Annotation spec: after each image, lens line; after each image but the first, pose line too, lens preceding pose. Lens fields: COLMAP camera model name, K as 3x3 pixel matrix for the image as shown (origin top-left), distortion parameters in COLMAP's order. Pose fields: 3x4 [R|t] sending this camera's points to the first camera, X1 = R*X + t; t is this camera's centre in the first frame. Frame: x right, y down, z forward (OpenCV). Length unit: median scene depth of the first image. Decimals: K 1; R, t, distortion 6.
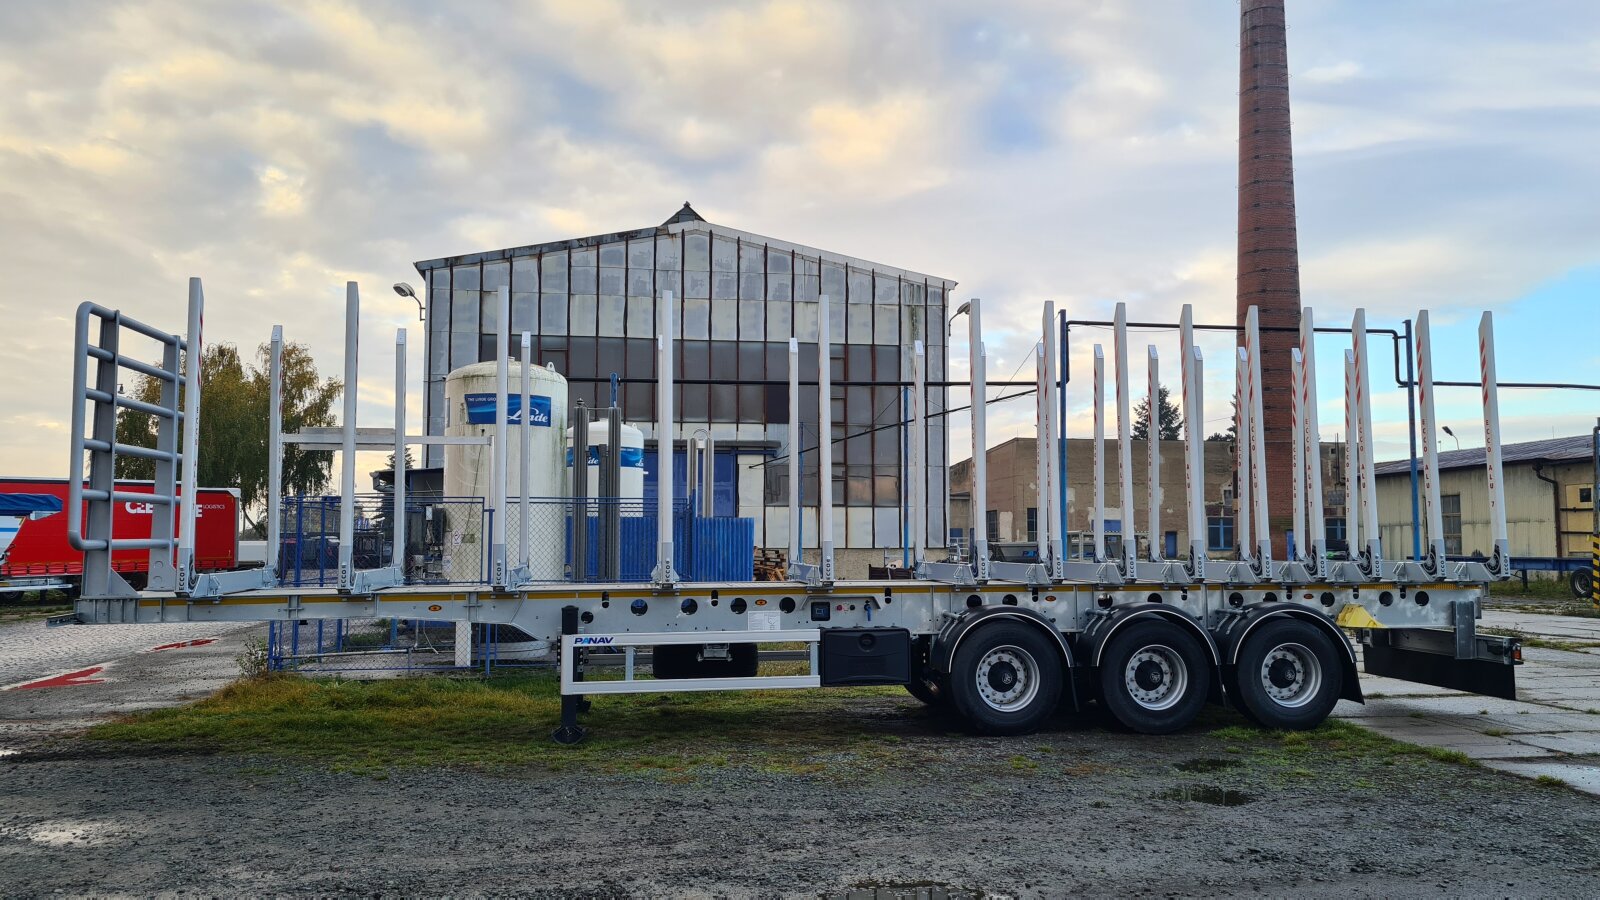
lens RADIAL K [[1229.6, 0, 796.0], [0, 1229.6, 446.2], [0, 0, 1]] dist [0.036359, 0.004655]
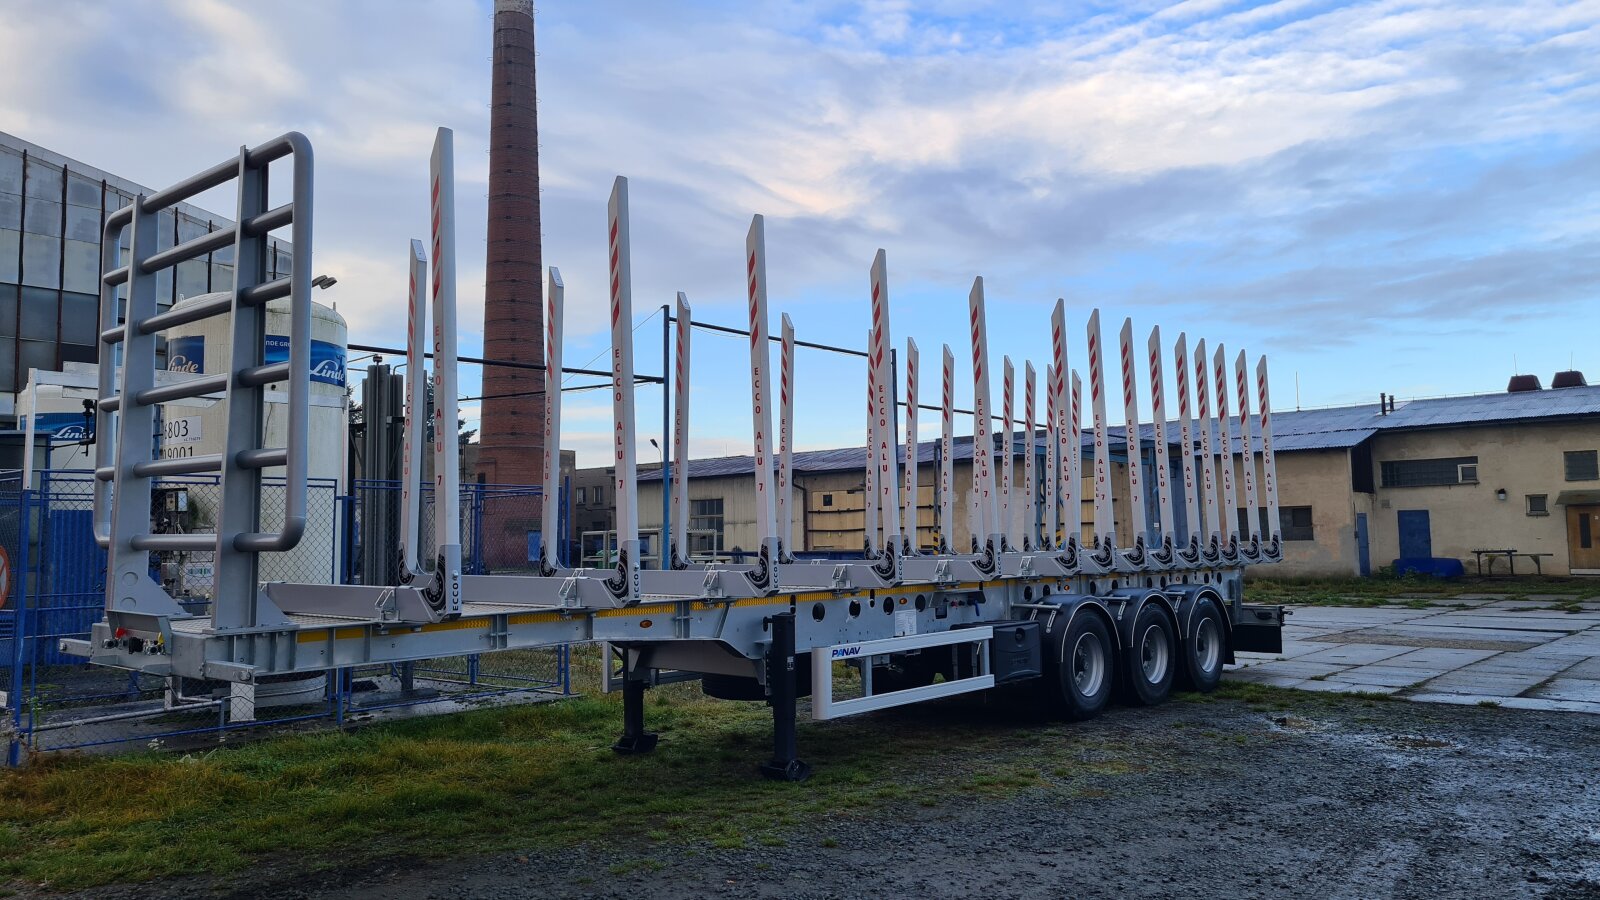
lens RADIAL K [[1229.6, 0, 796.0], [0, 1229.6, 446.2], [0, 0, 1]] dist [0.036359, 0.004655]
pose [[0.754869, 0.042551, 0.654494, -0.186968], [-0.040952, 0.999004, -0.017716, 0.008350], [-0.654596, -0.013430, 0.755860, 0.096810]]
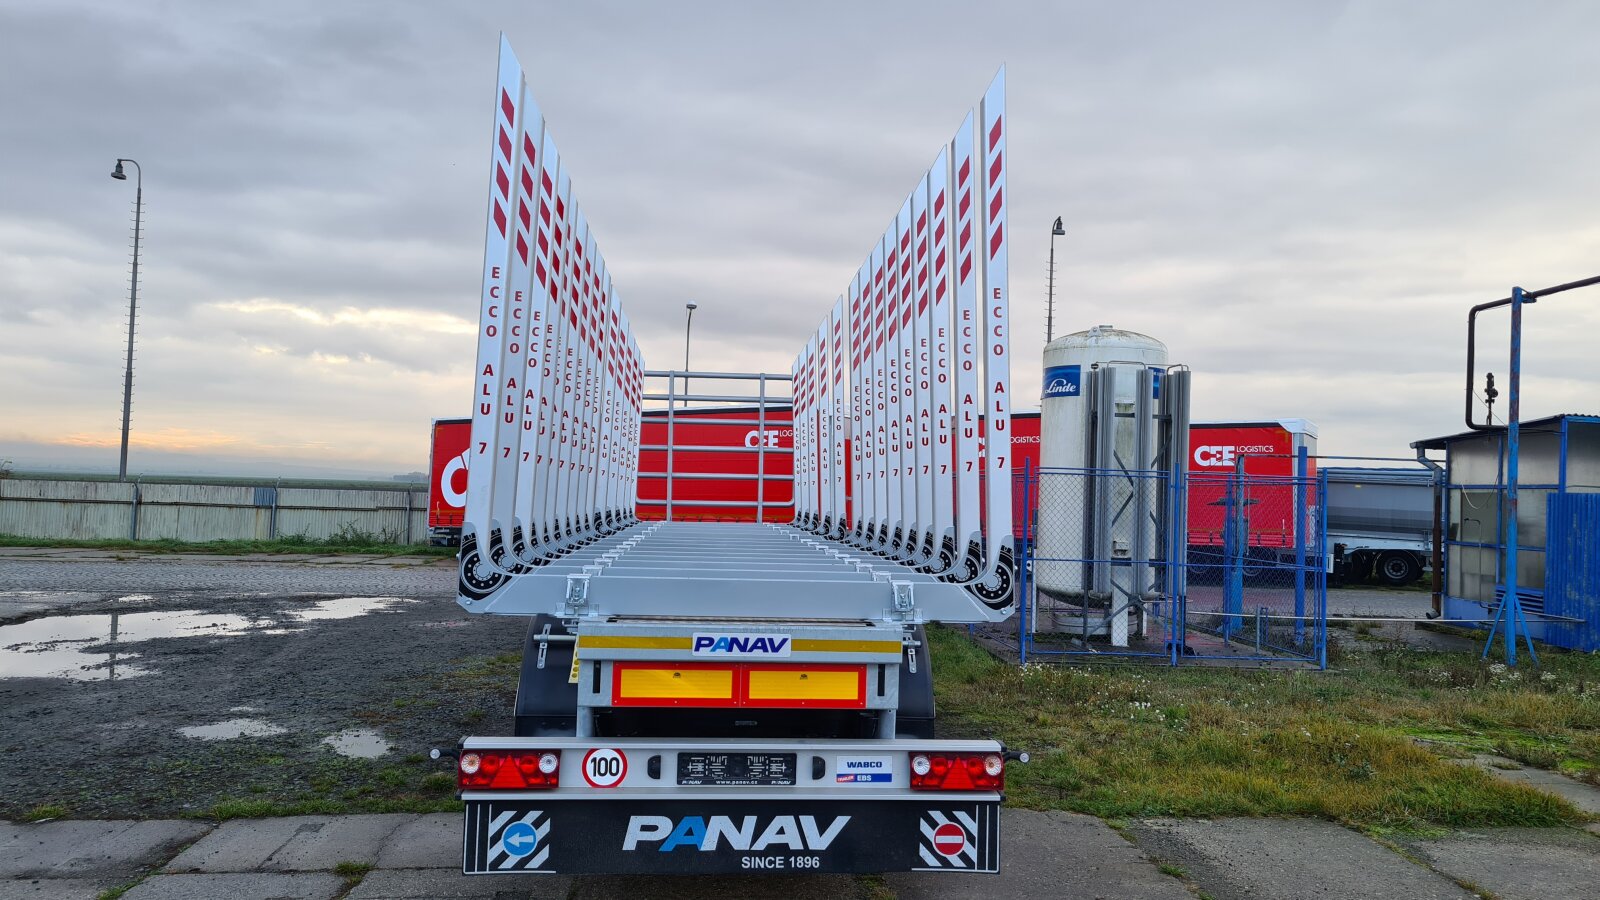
lens RADIAL K [[1216.8, 0, 790.5], [0, 1216.8, 453.1], [0, 0, 1]] dist [0.082529, 0.001242]
pose [[-0.072721, -0.035782, -0.996710, 0.302333], [0.051707, 0.997877, -0.039597, 0.021194], [0.996011, -0.054416, -0.070716, 0.322938]]
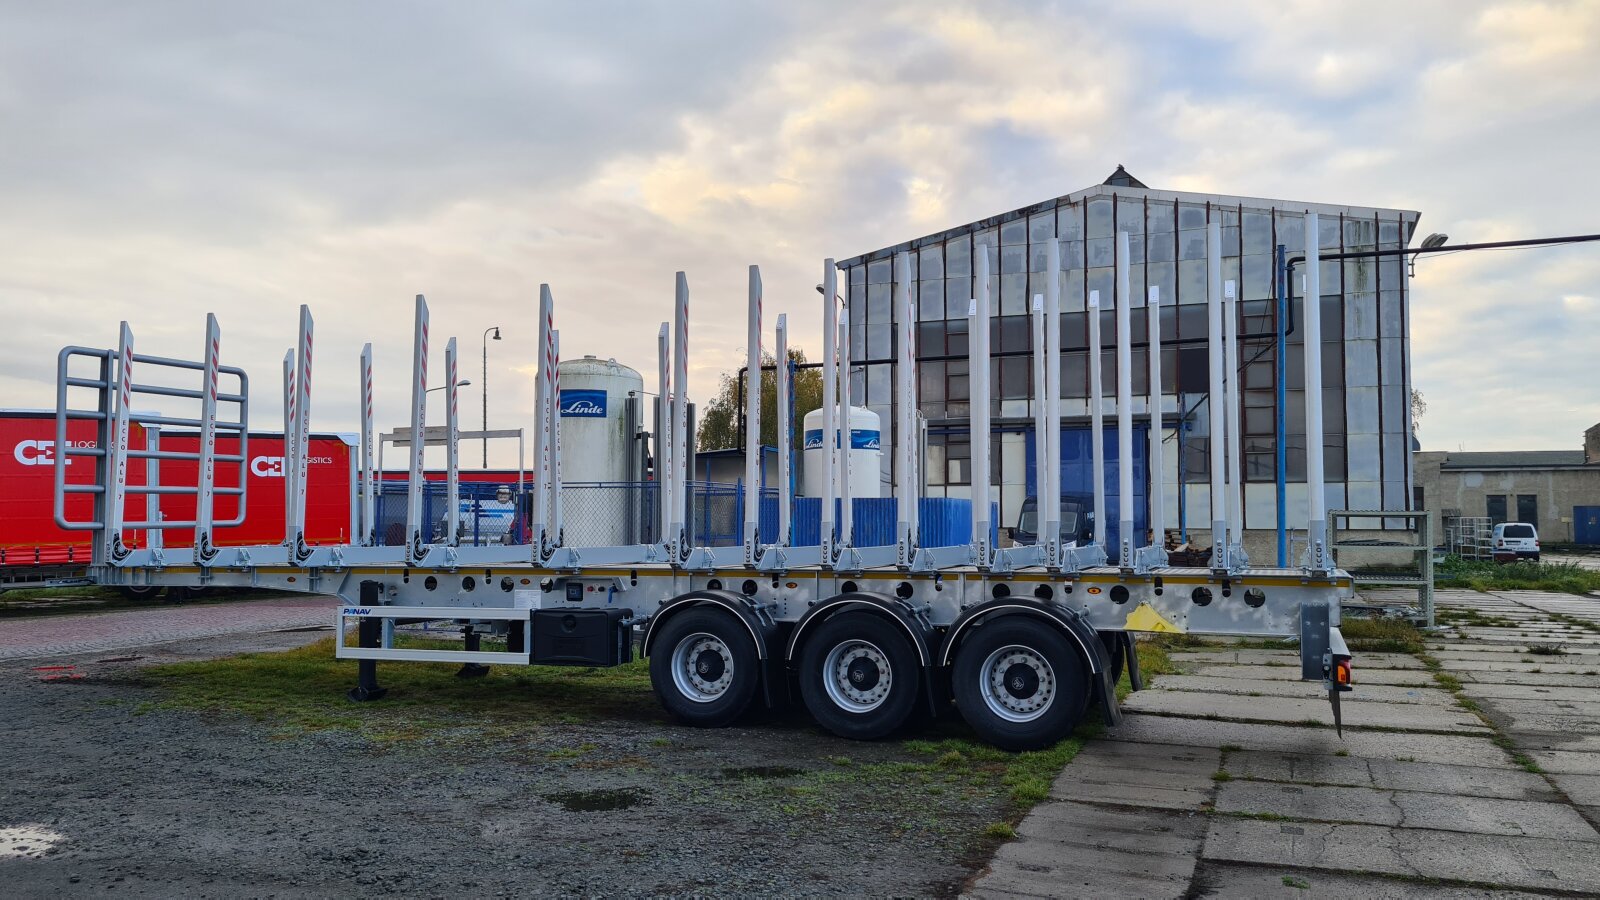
lens RADIAL K [[1216.8, 0, 790.5], [0, 1216.8, 453.1], [0, 0, 1]] dist [0.082529, 0.001242]
pose [[0.860624, -0.028697, -0.508431, 0.191414], [0.040158, 0.999126, 0.011581, 0.003355], [0.507654, -0.030385, 0.861025, 0.056081]]
